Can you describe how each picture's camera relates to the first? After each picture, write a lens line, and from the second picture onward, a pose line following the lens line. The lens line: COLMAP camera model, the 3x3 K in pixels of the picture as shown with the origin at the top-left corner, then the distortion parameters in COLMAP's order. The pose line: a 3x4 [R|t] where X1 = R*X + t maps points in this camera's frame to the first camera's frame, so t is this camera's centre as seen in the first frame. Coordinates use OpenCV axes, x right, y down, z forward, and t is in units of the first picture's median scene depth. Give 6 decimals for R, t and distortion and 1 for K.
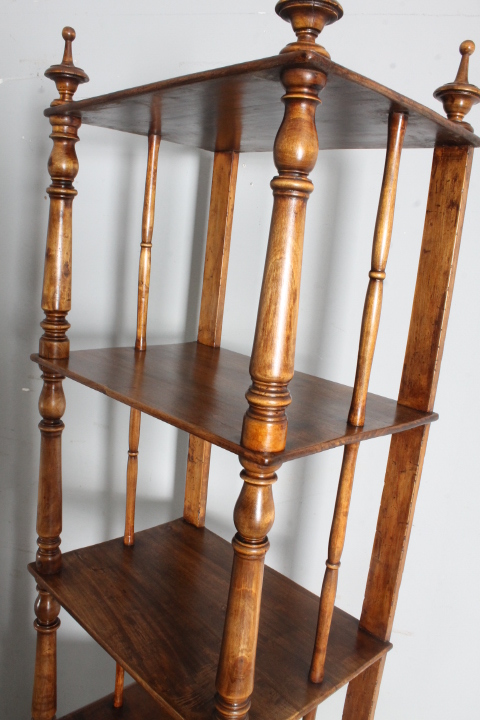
lens RADIAL K [[595.4, 0, 234.0], [0, 595.4, 364.4], [0, 0, 1]] dist [-0.080153, 0.011580]
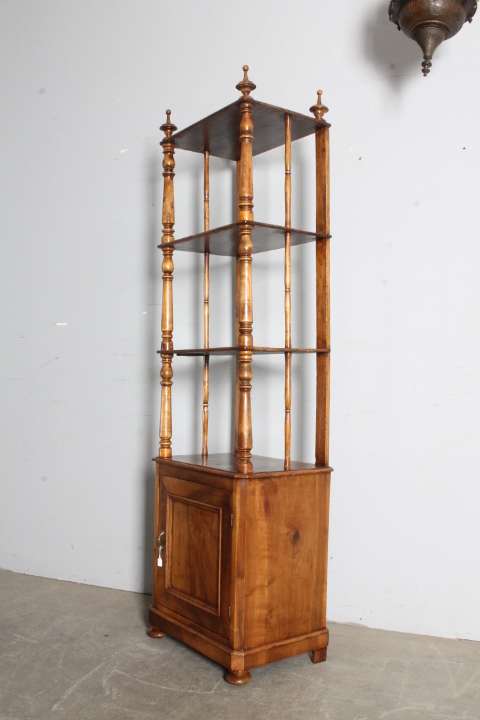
lens RADIAL K [[717.6, 0, 241.8], [0, 717.6, 361.5], [0, 0, 1]] dist [-0.100143, 0.000000]
pose [[0.987673, -0.092593, -0.126206, 0.298161], [0.061603, 0.971145, -0.230396, 1.160966], [0.143897, 0.219782, 0.964878, -1.609482]]
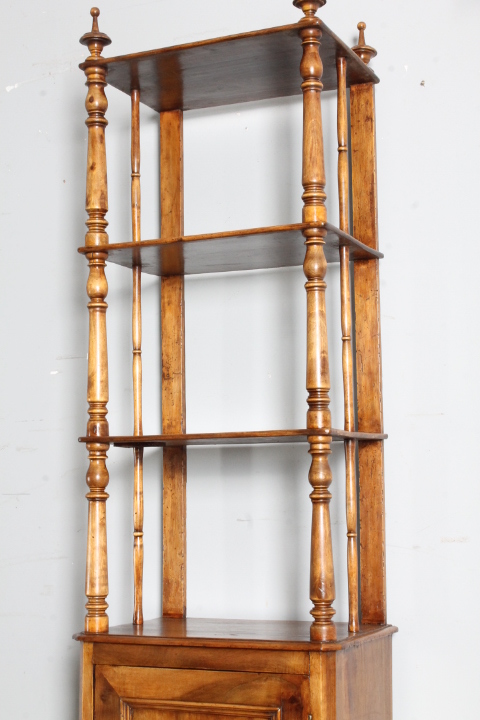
lens RADIAL K [[1268.4, 0, 240.6], [0, 1268.4, 360.5], [0, 0, 1]] dist [0.020675, 0.000000]
pose [[0.921390, -0.068269, 0.382596, -1.173201], [0.175196, 0.951711, -0.252098, 1.040615], [-0.346911, 0.299310, 0.888857, -1.560342]]
